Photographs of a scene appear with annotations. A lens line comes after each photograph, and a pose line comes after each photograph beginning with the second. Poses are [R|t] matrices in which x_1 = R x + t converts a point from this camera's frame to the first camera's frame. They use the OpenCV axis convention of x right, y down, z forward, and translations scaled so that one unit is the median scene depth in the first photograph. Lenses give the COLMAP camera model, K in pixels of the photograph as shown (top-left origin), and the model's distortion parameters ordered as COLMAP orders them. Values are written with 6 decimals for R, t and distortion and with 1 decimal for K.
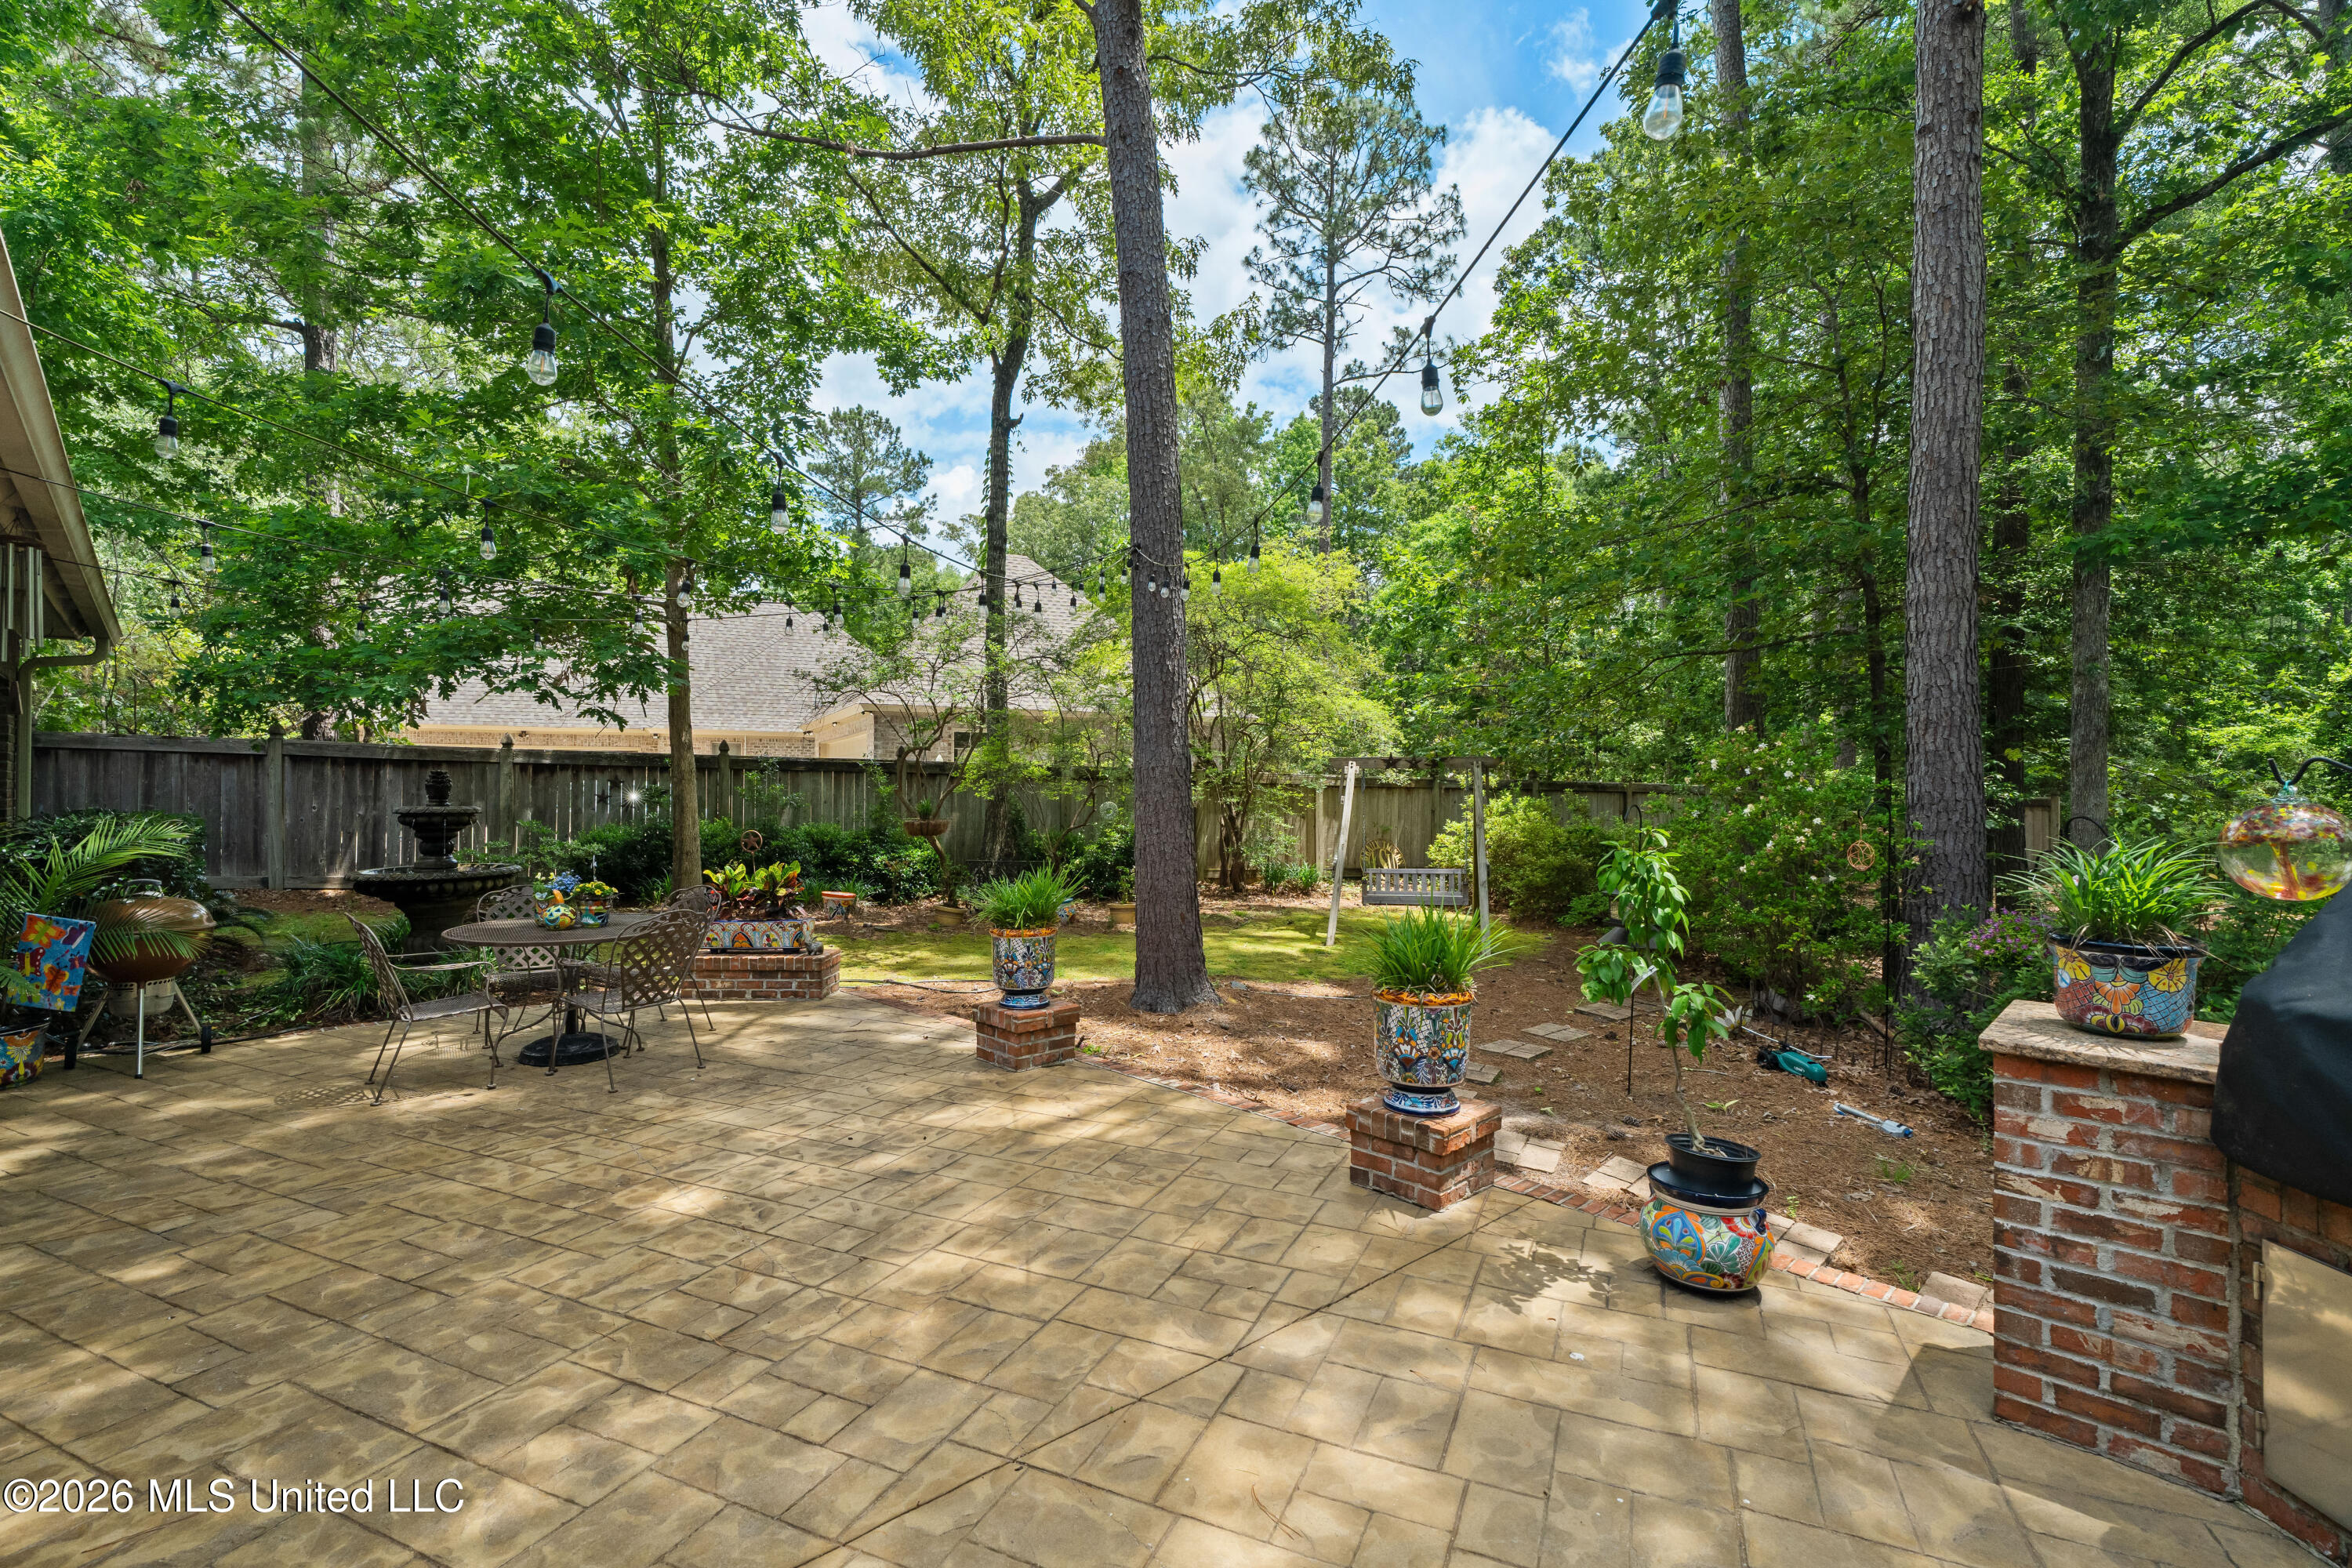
lens RADIAL K [[1064.2, 0, 1168.3], [0, 1064.2, 791.8], [0, 0, 1]] dist [-0.002202, 0.000413]
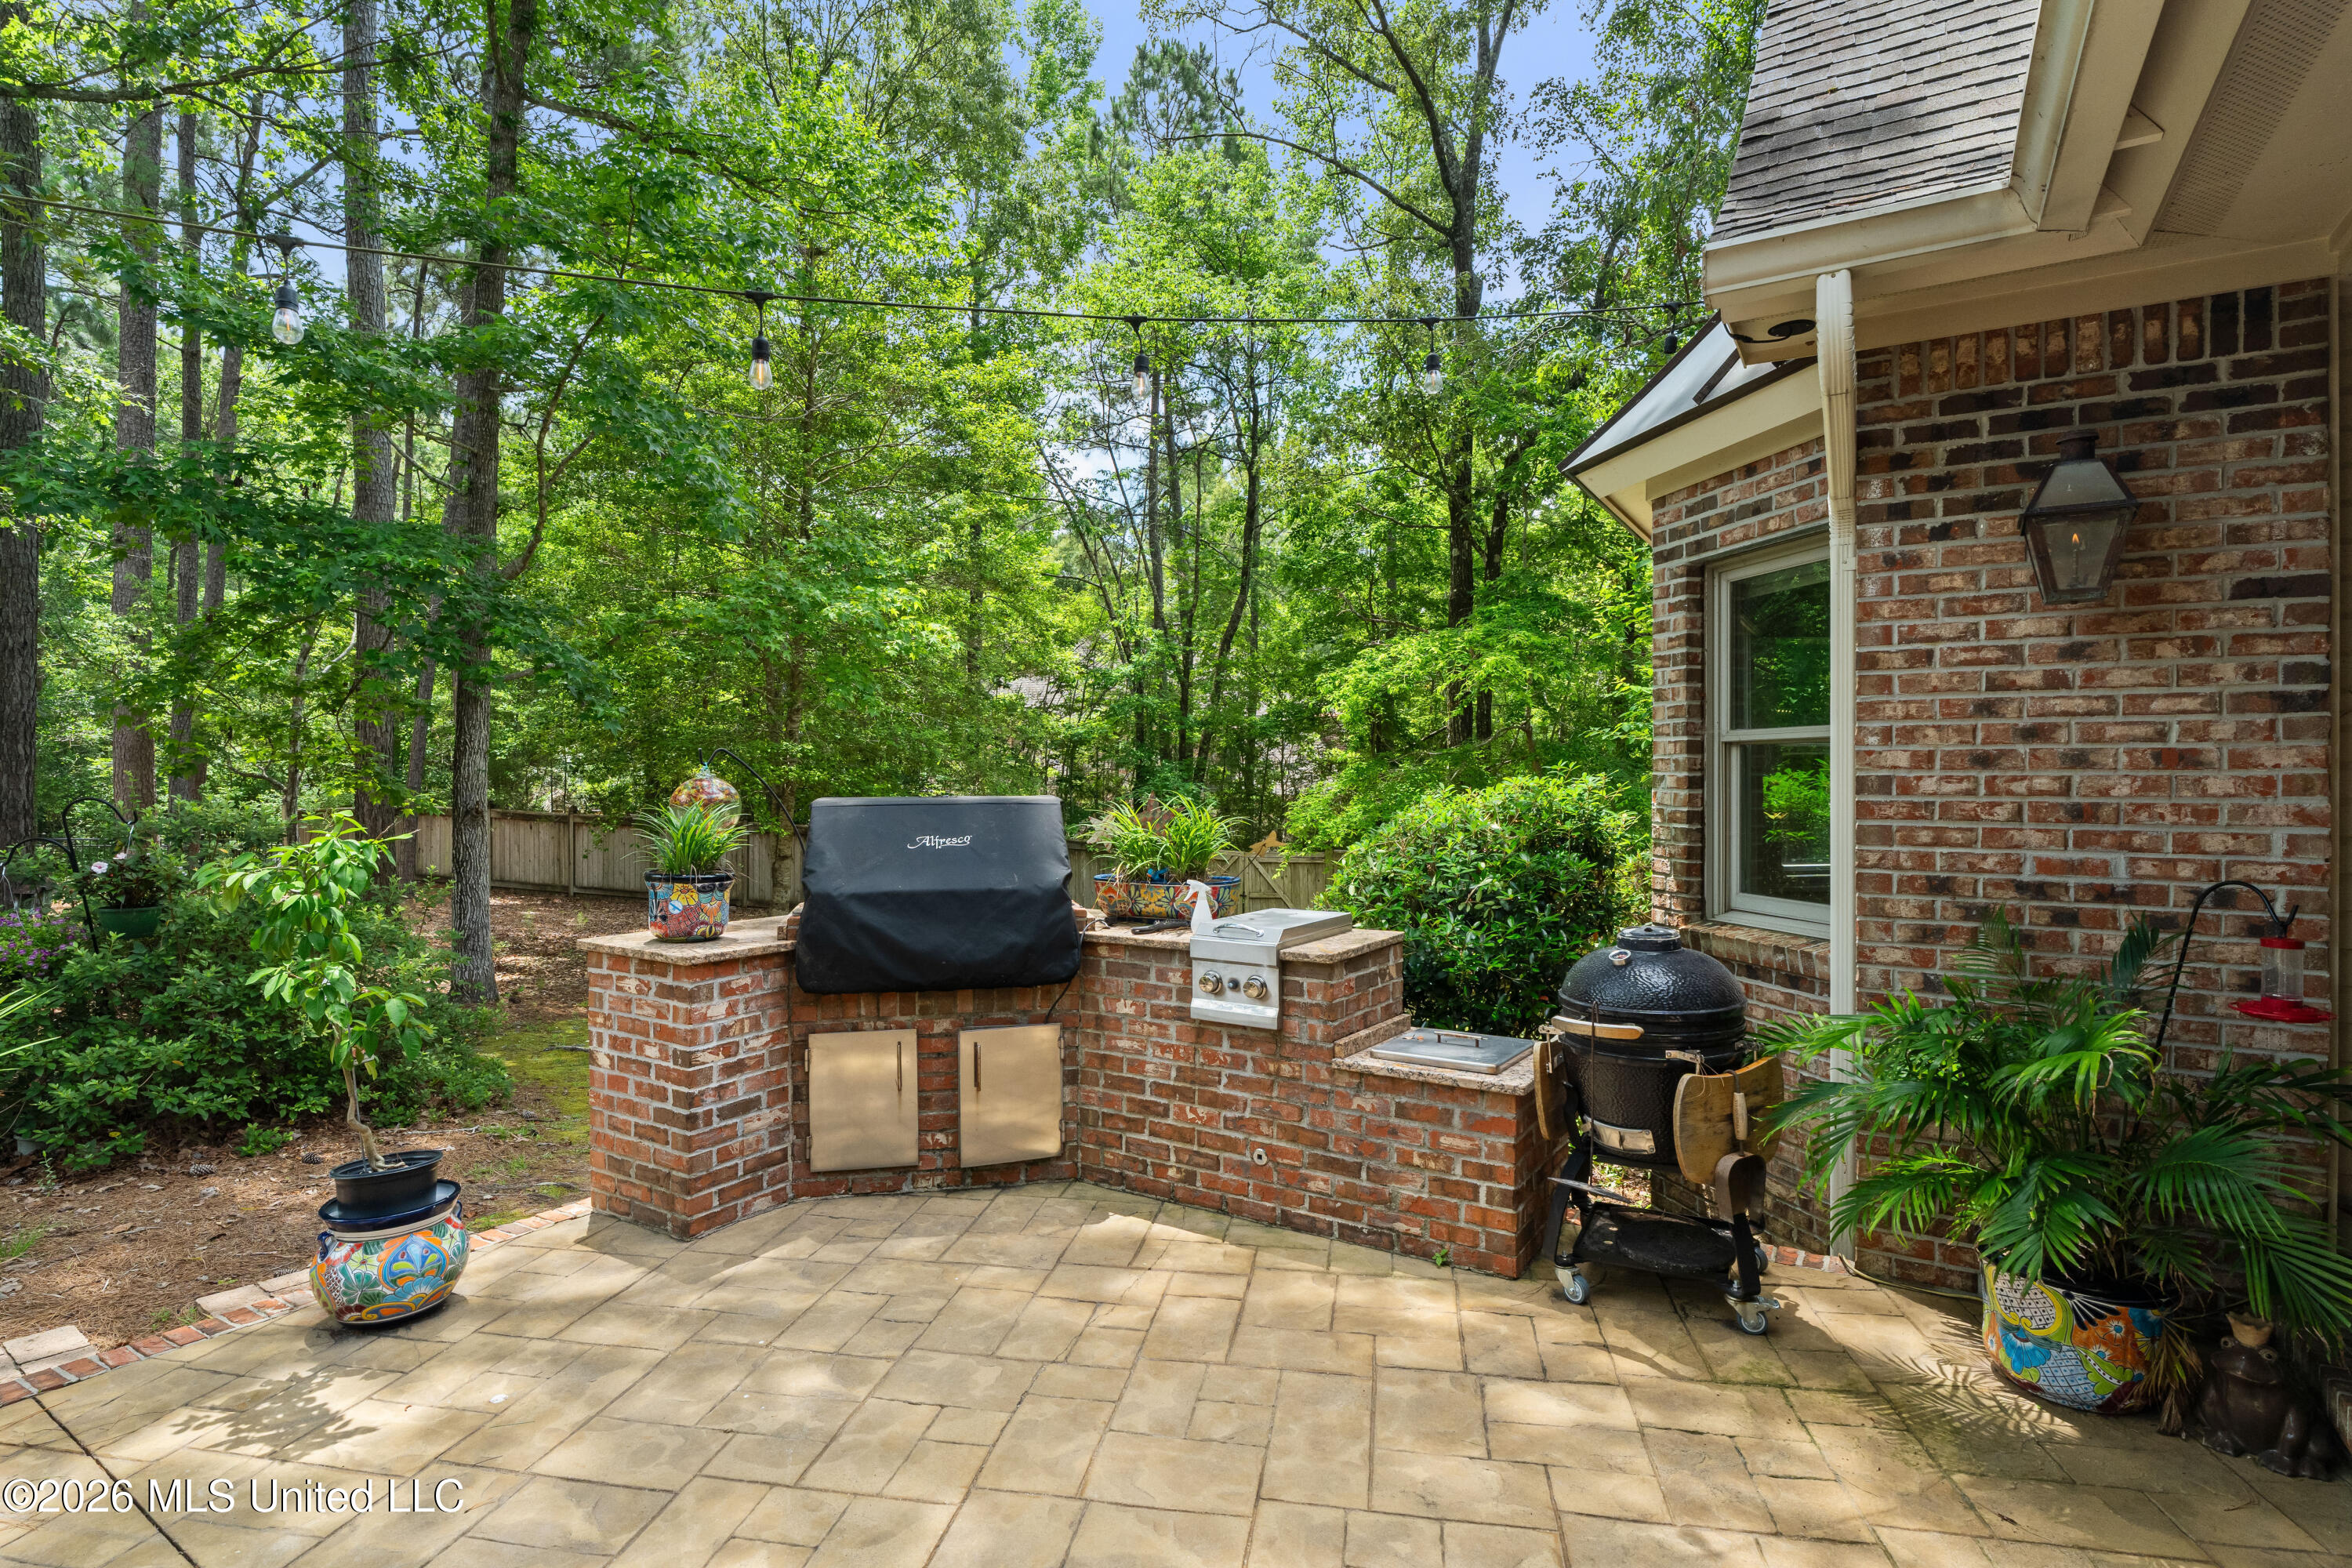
lens RADIAL K [[1233.5, 0, 1169.7], [0, 1233.5, 781.2], [0, 0, 1]] dist [0.002339, -0.000460]
pose [[-0.278548, -0.007789, 0.960391, -0.908947], [-0.004872, 0.999966, 0.006697, 0.000549], [-0.960410, -0.002814, -0.278576, 0.887849]]
